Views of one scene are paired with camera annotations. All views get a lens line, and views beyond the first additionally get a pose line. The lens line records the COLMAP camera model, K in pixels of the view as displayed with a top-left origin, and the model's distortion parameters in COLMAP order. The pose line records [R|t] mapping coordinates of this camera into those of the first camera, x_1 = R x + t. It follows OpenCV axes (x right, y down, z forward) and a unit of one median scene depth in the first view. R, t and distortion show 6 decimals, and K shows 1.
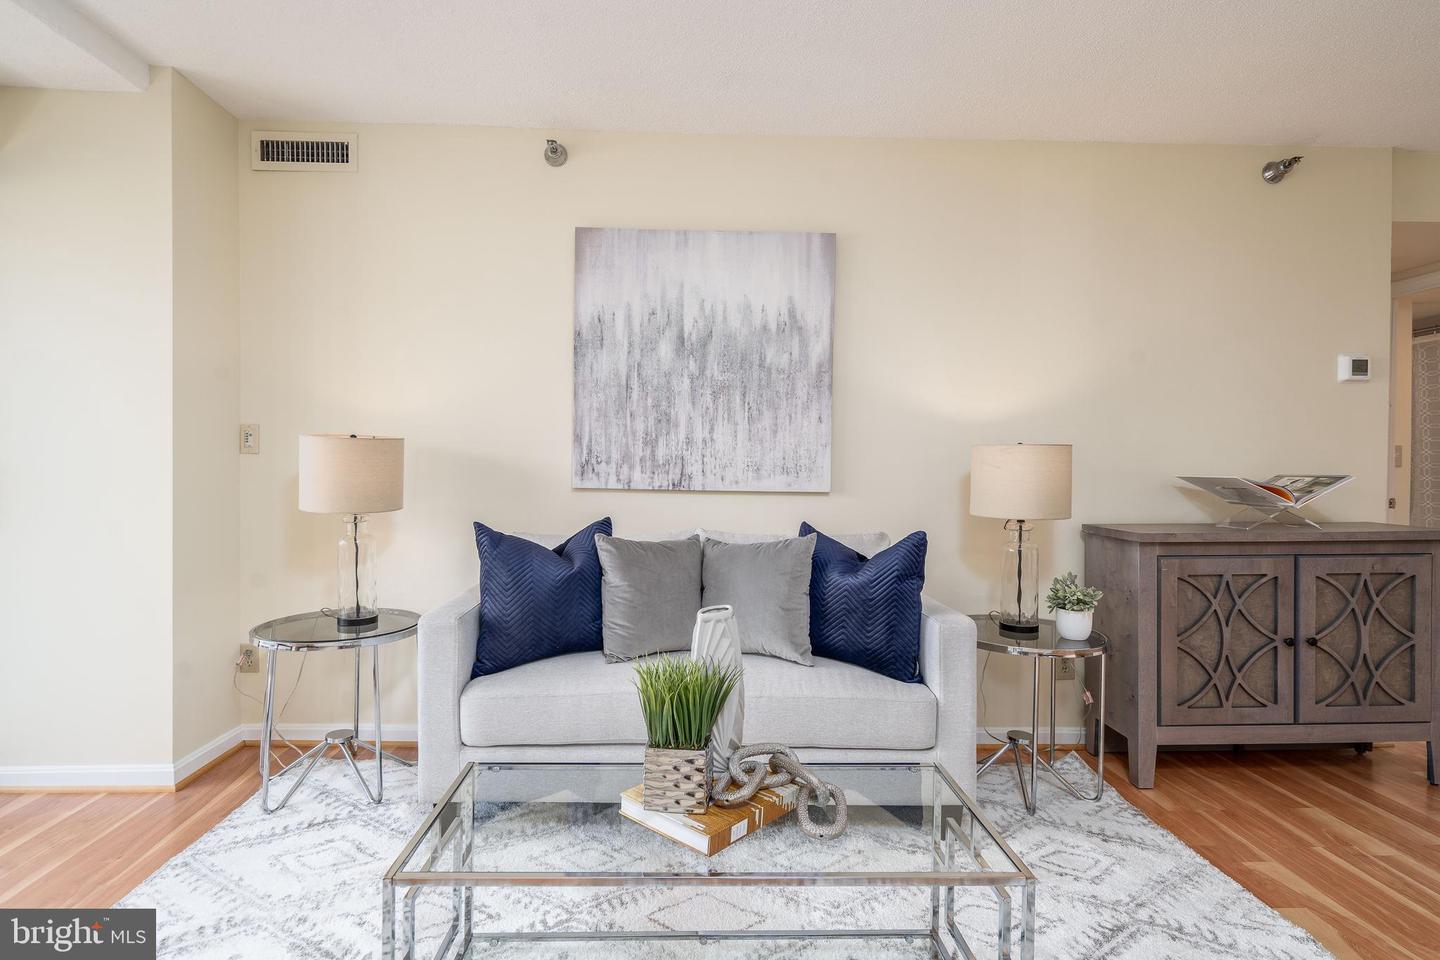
lens RADIAL K [[726.5, 0, 720.0], [0, 726.5, 480.0], [0, 0, 1]] dist [0.000481, -0.000225]
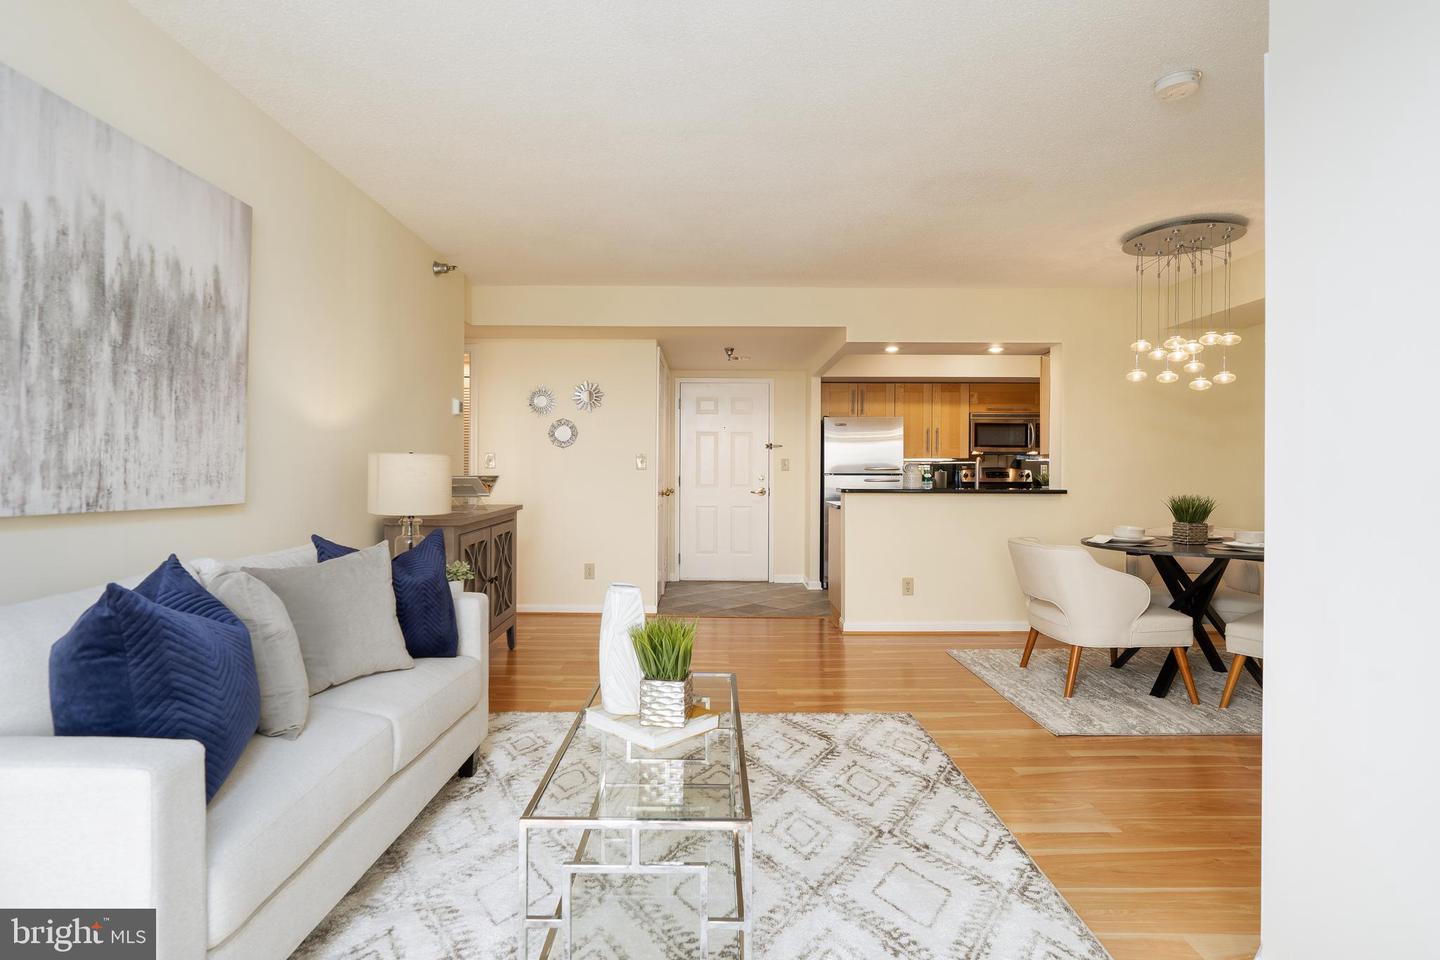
lens RADIAL K [[726.5, 0, 720.0], [0, 726.5, 480.0], [0, 0, 1]] dist [0.000481, -0.000225]
pose [[0.013506, -0.020499, 0.999699, -0.711365], [0.015781, 0.999670, 0.020285, -0.020054], [-0.999784, 0.015503, 0.013825, 0.426412]]
